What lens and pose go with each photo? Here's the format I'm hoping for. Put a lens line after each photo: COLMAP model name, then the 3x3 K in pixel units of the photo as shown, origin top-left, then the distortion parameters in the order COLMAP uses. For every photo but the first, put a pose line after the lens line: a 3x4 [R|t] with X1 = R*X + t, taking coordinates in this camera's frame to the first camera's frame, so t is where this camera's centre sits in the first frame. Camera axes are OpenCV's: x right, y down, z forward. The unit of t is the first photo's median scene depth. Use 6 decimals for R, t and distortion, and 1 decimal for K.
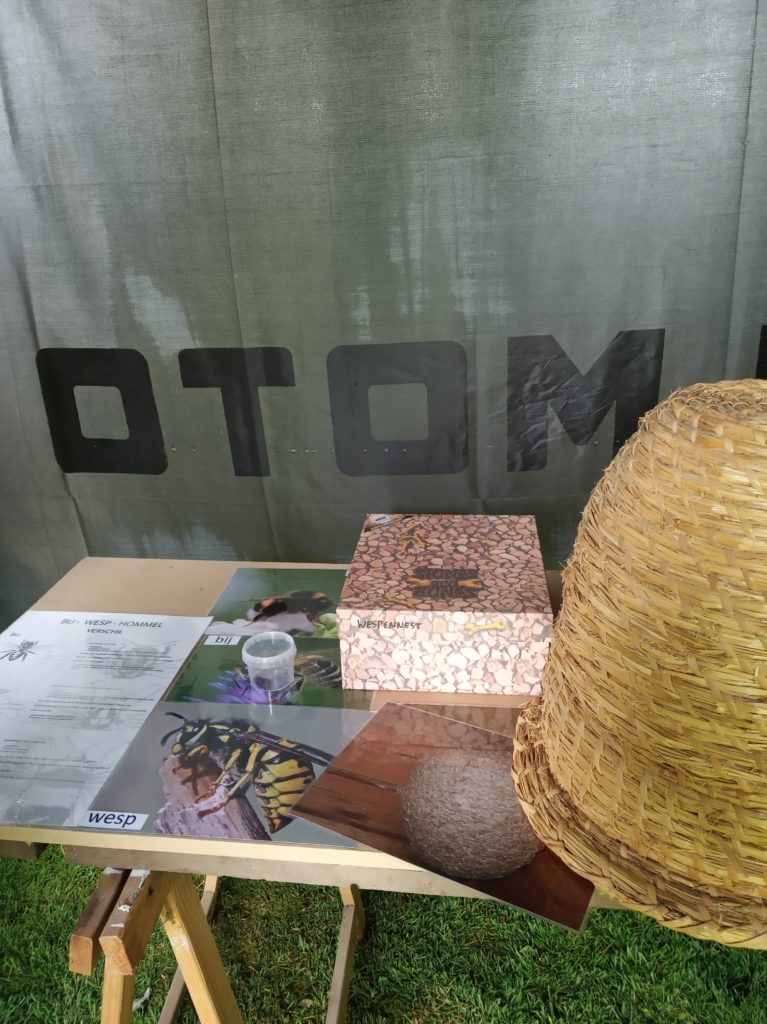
lens RADIAL K [[779.4, 0, 387.2], [0, 779.4, 511.5], [0, 0, 1]] dist [-0.026485, 0.015546]
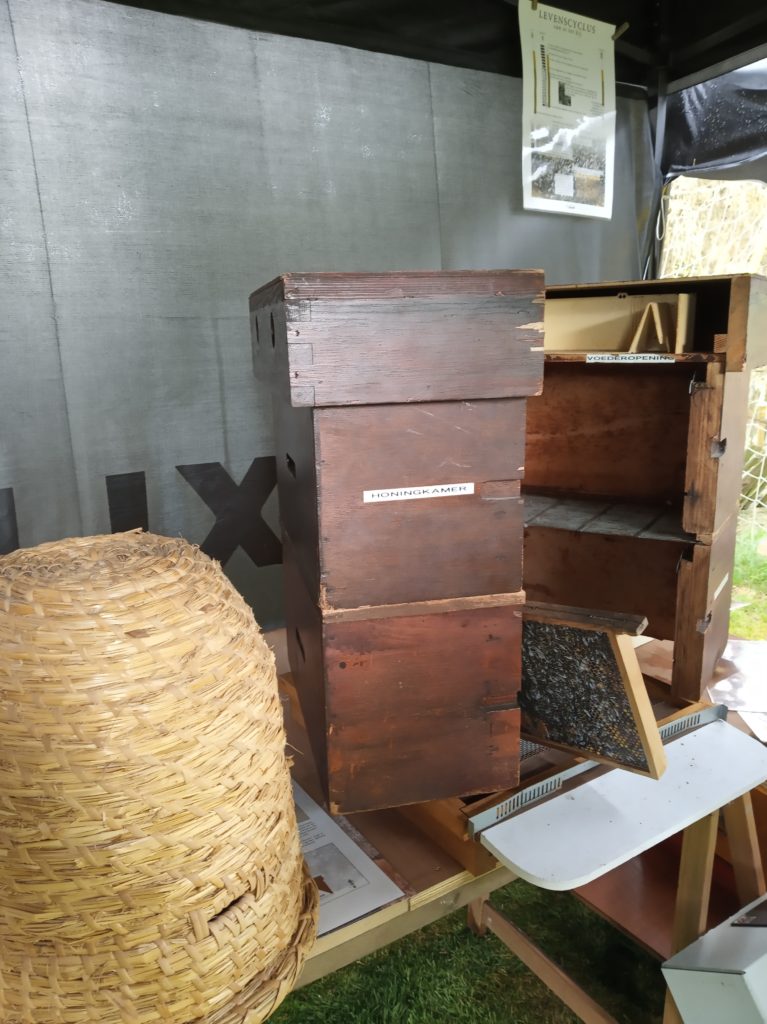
lens RADIAL K [[779.4, 0, 383.5], [0, 779.4, 513.1], [0, 0, 1]] dist [-0.026485, 0.015546]
pose [[0.751304, -0.111805, 0.650416, 0.118120], [0.219385, 0.971808, -0.086362, -0.018755], [-0.622424, 0.207576, 0.754652, -0.113751]]
